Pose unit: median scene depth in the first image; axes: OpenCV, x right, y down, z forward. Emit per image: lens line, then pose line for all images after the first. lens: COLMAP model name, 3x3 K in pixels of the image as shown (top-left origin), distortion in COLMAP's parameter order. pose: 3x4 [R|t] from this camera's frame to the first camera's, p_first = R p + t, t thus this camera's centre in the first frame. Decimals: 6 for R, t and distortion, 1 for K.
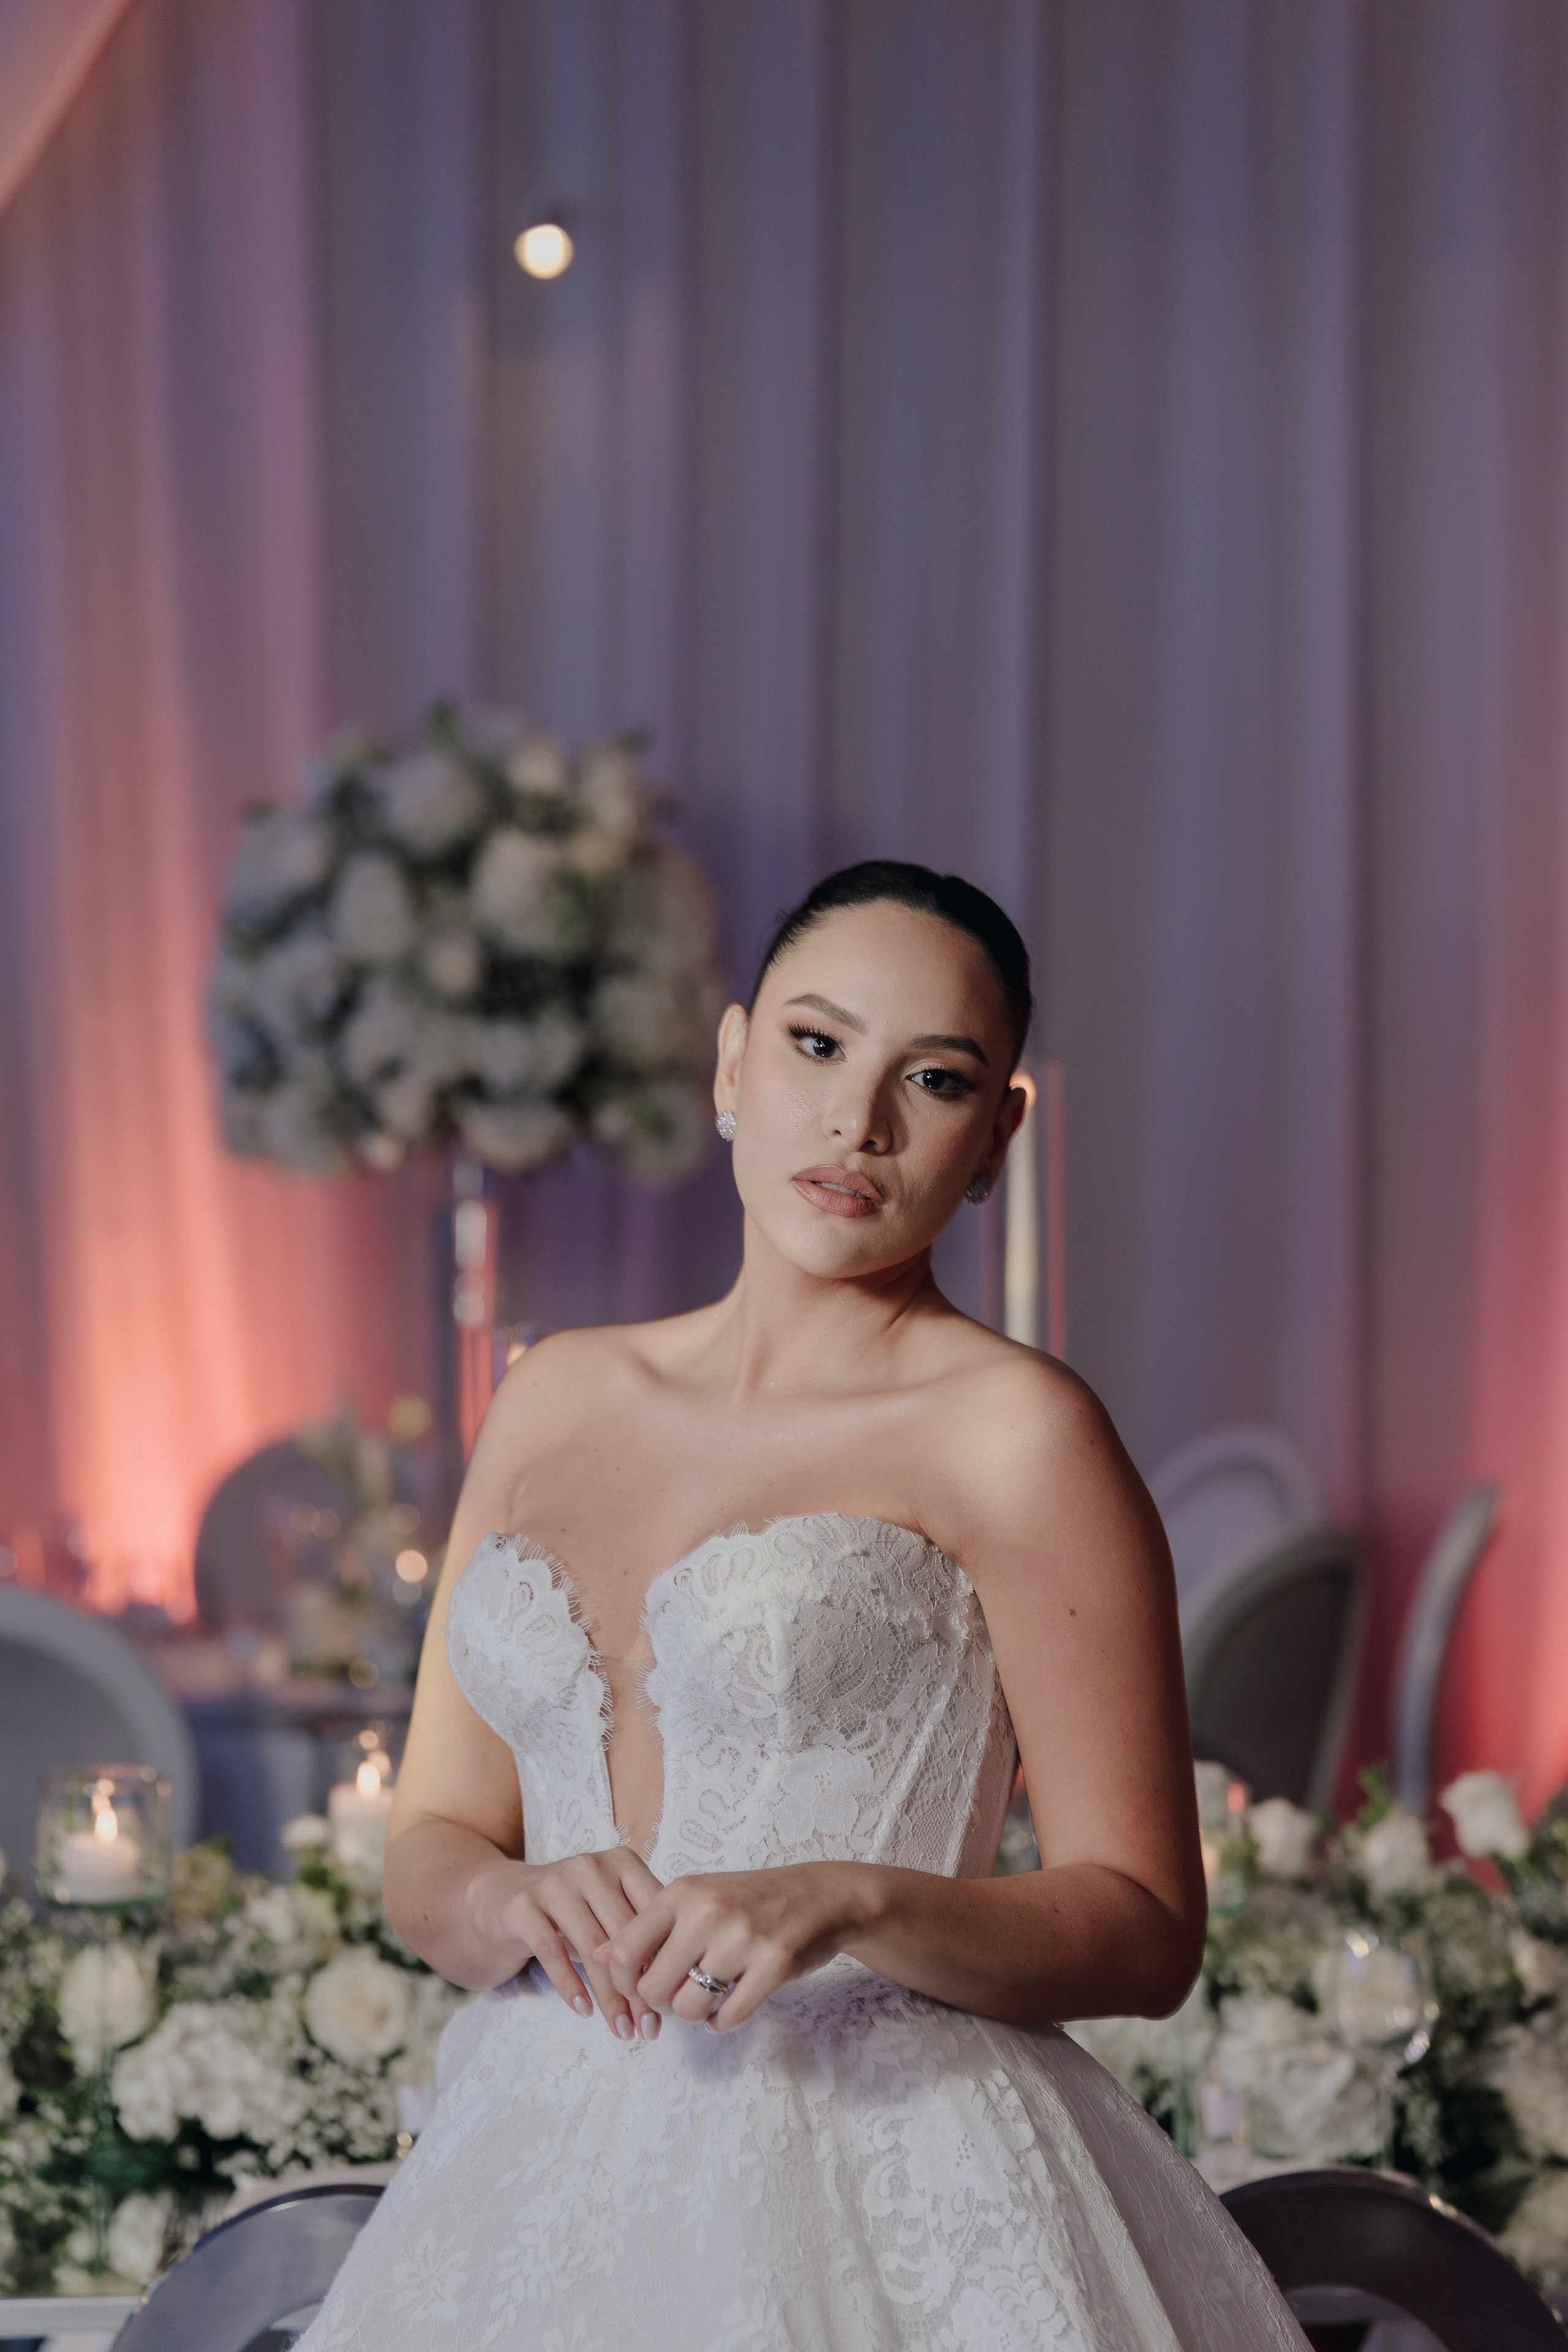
lens RADIAL K [[5565.0, 0, 784.0], [0, 5565.0, 1176.0], [0, 0, 1]] dist [-0.035233, 3.404613]
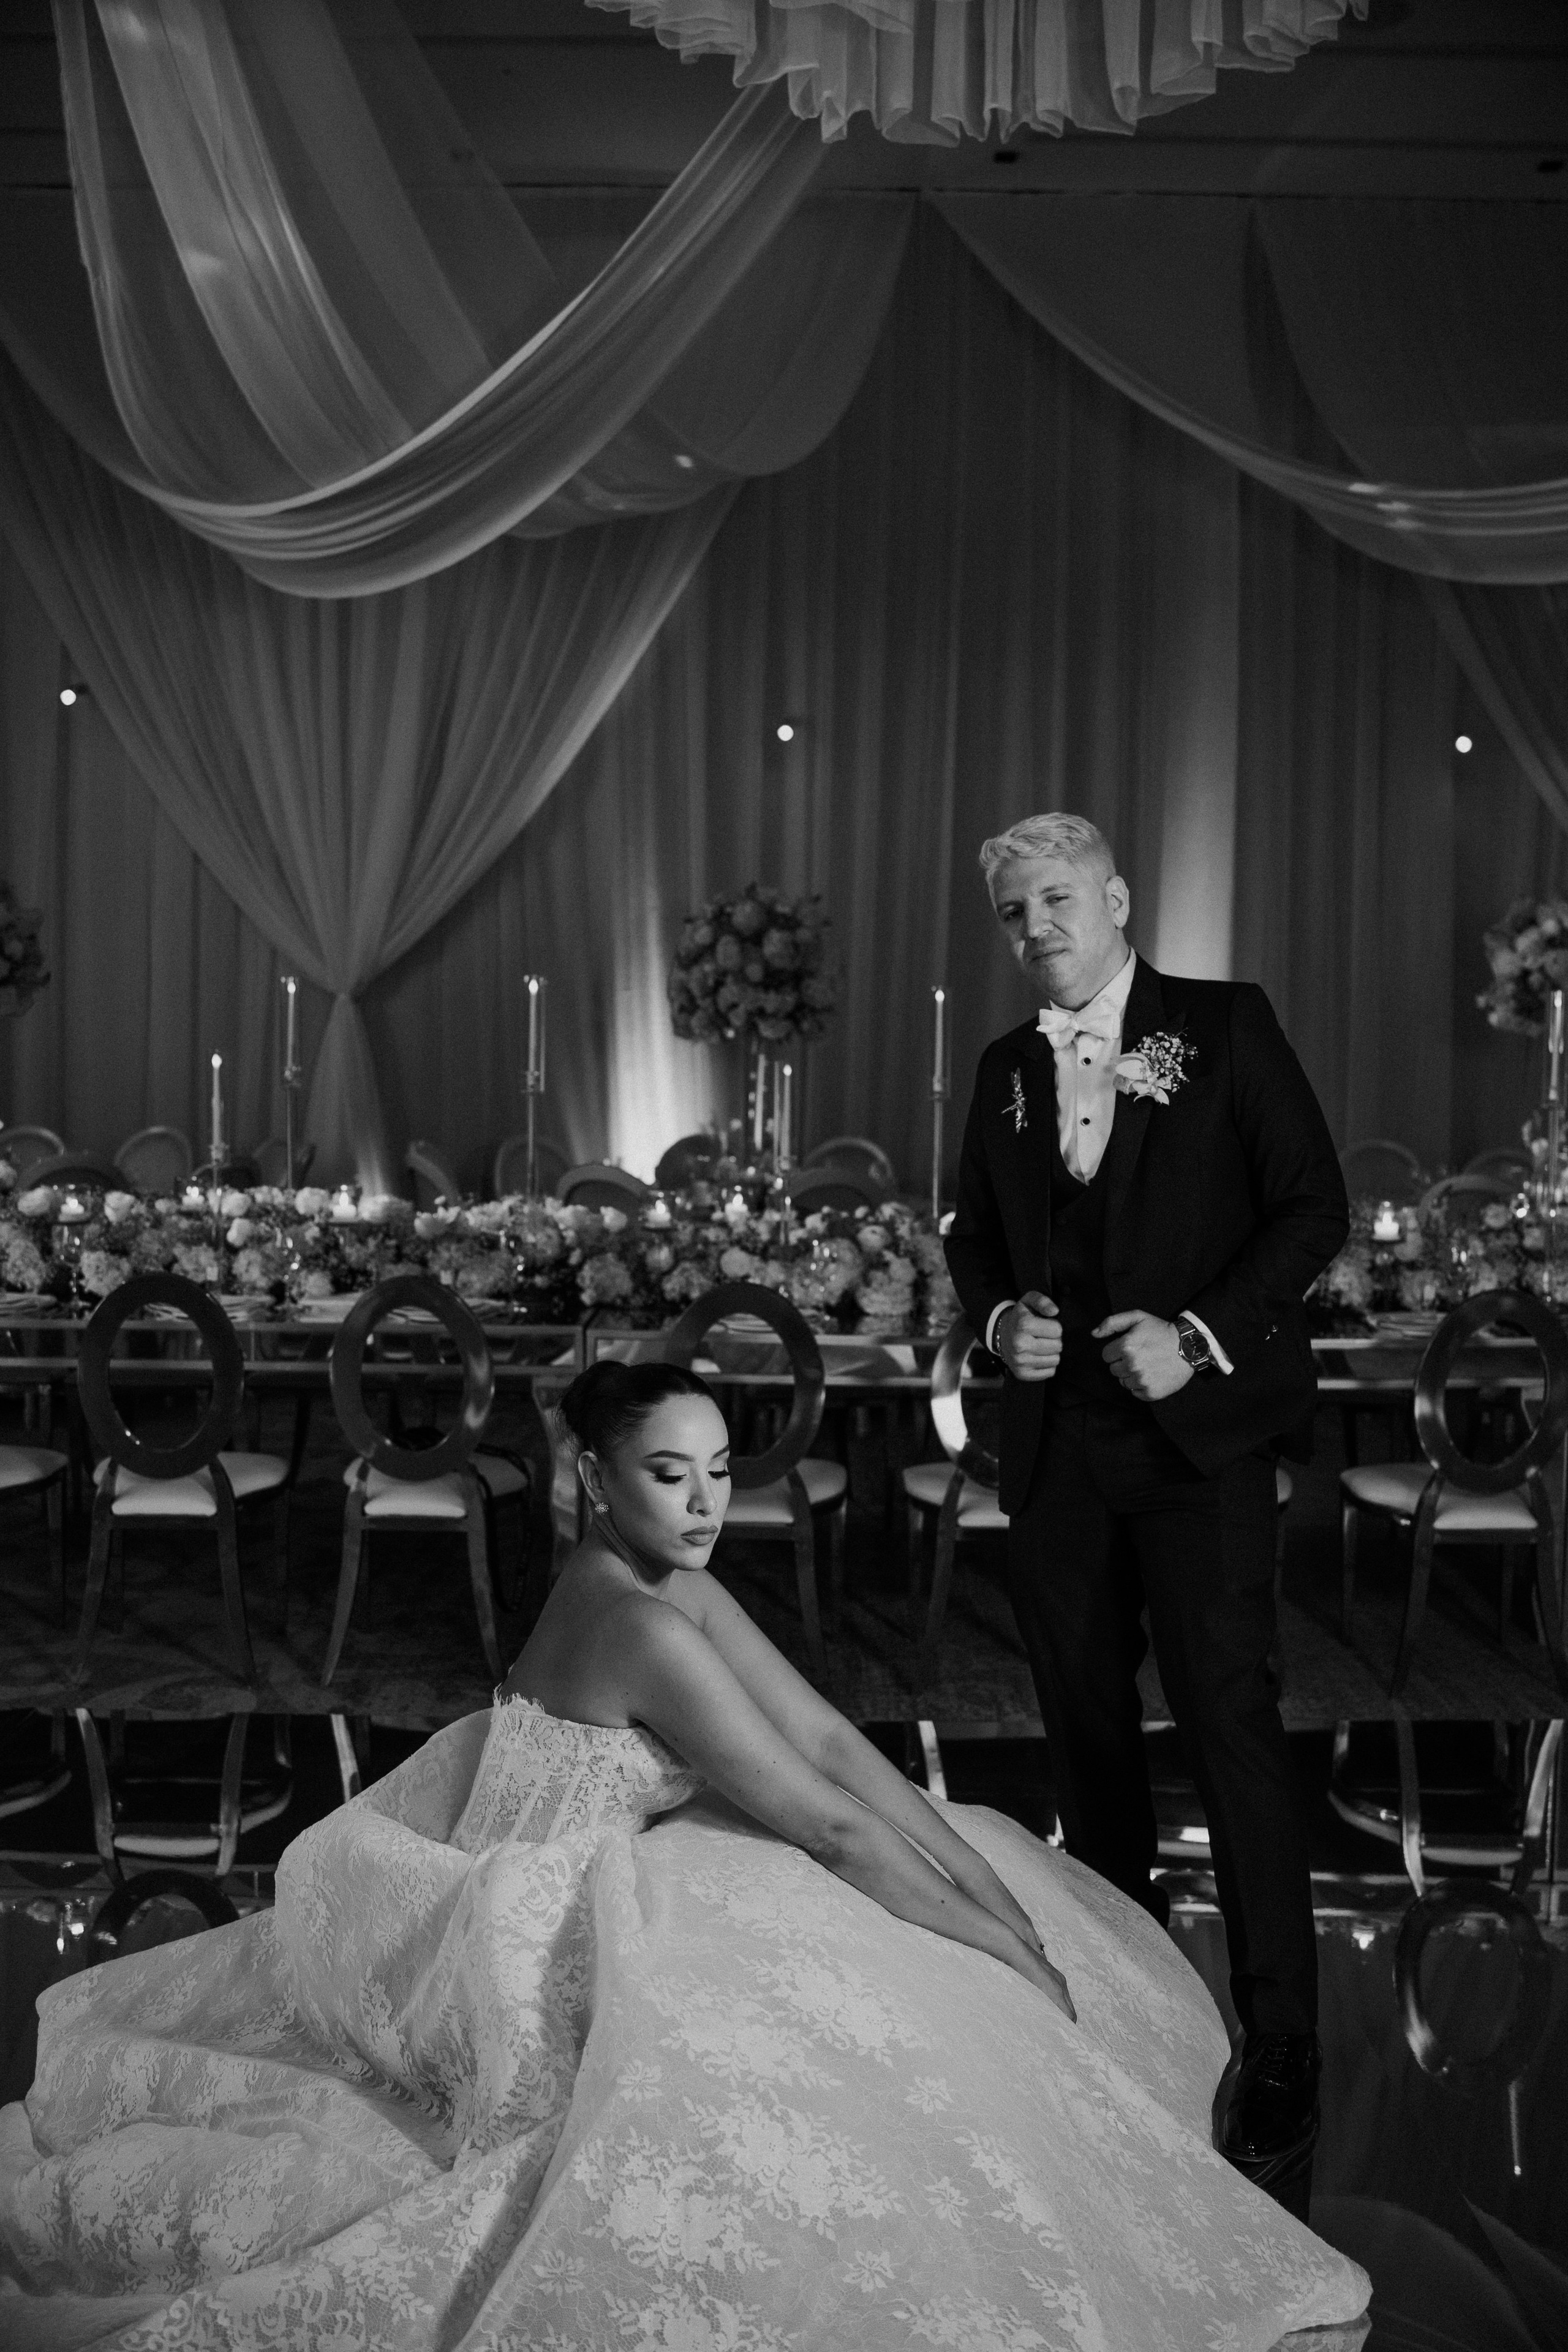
lens RADIAL K [[2267.6, 0, 784.0], [0, 2267.6, 1176.0], [0, 0, 1]] dist [-0.093738, 0.017235]
pose [[0.999262, 0.021319, -0.031938, -0.004430], [-0.020273, 0.999259, 0.032715, 0.051305], [0.032612, -0.032043, 0.998954, -0.351119]]
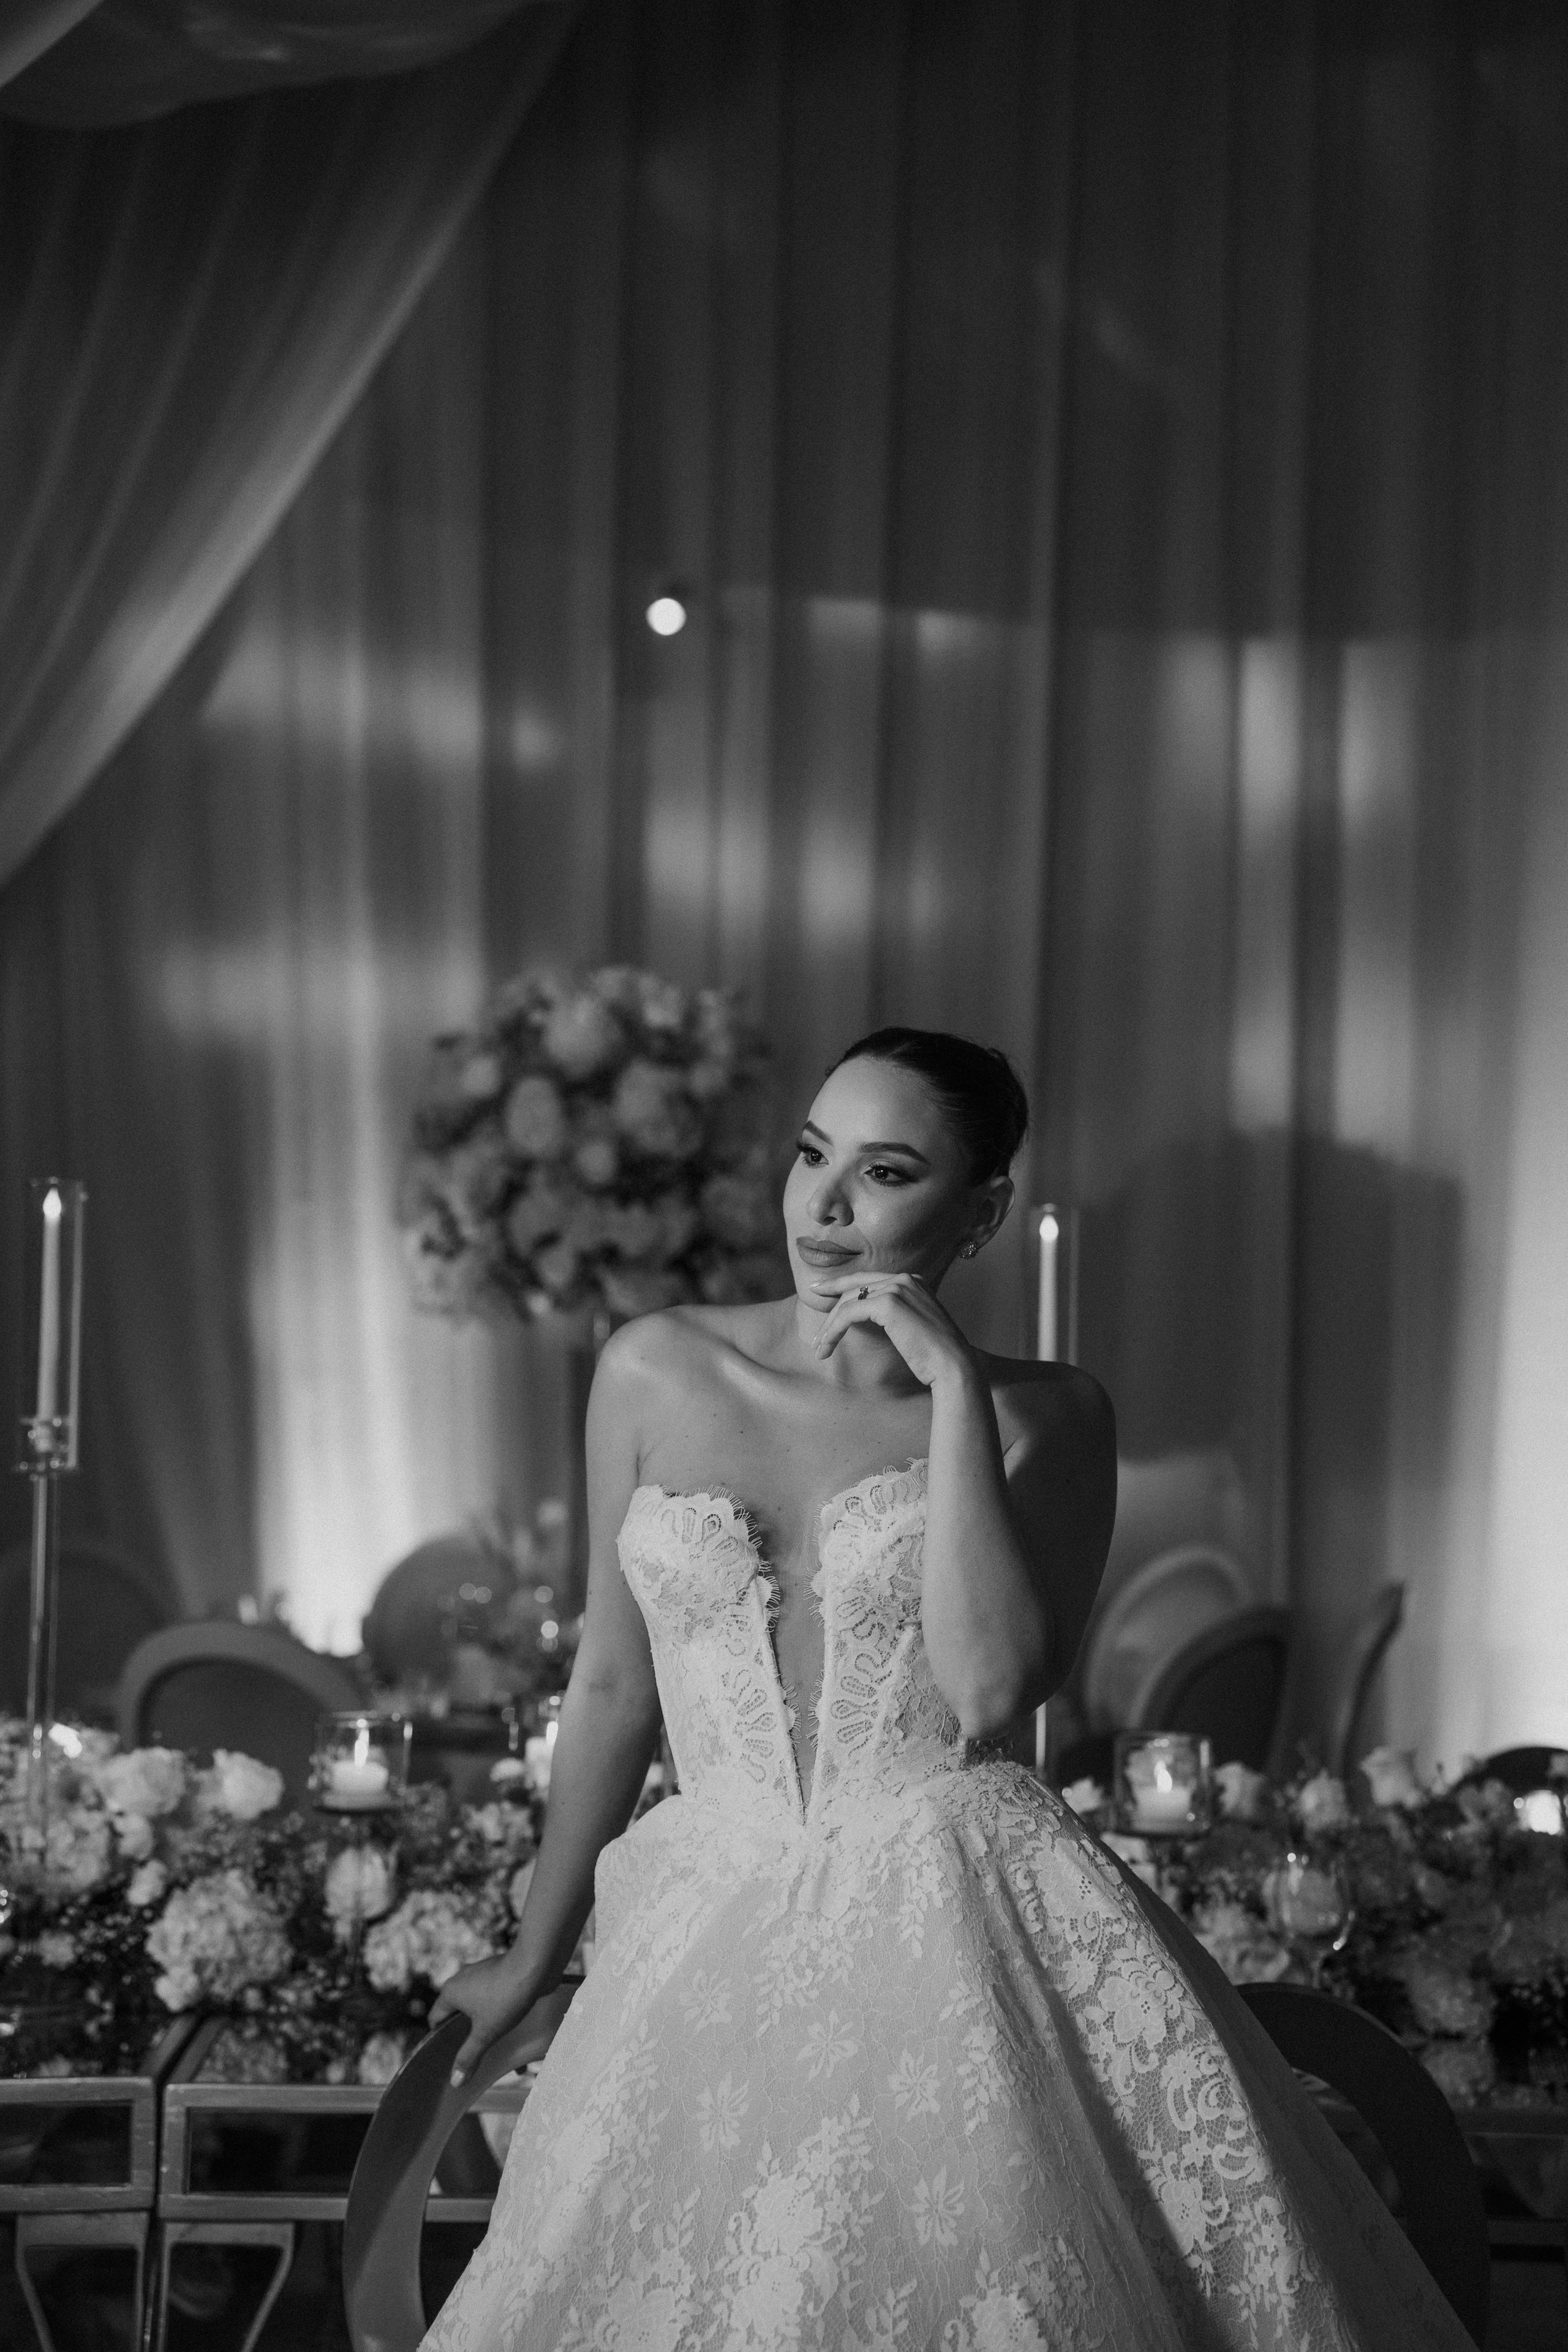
lens RADIAL K [[4675.5, 0, 784.0], [0, 4675.5, 1176.0], [0, 0, 1]] dist [0.392040, -0.016509]
pose [[0.999772, 0.020898, -0.004394, -0.018028], [-0.021096, 0.998462, -0.051262, 0.033226], [0.003316, 0.051343, 0.998676, -0.141270]]
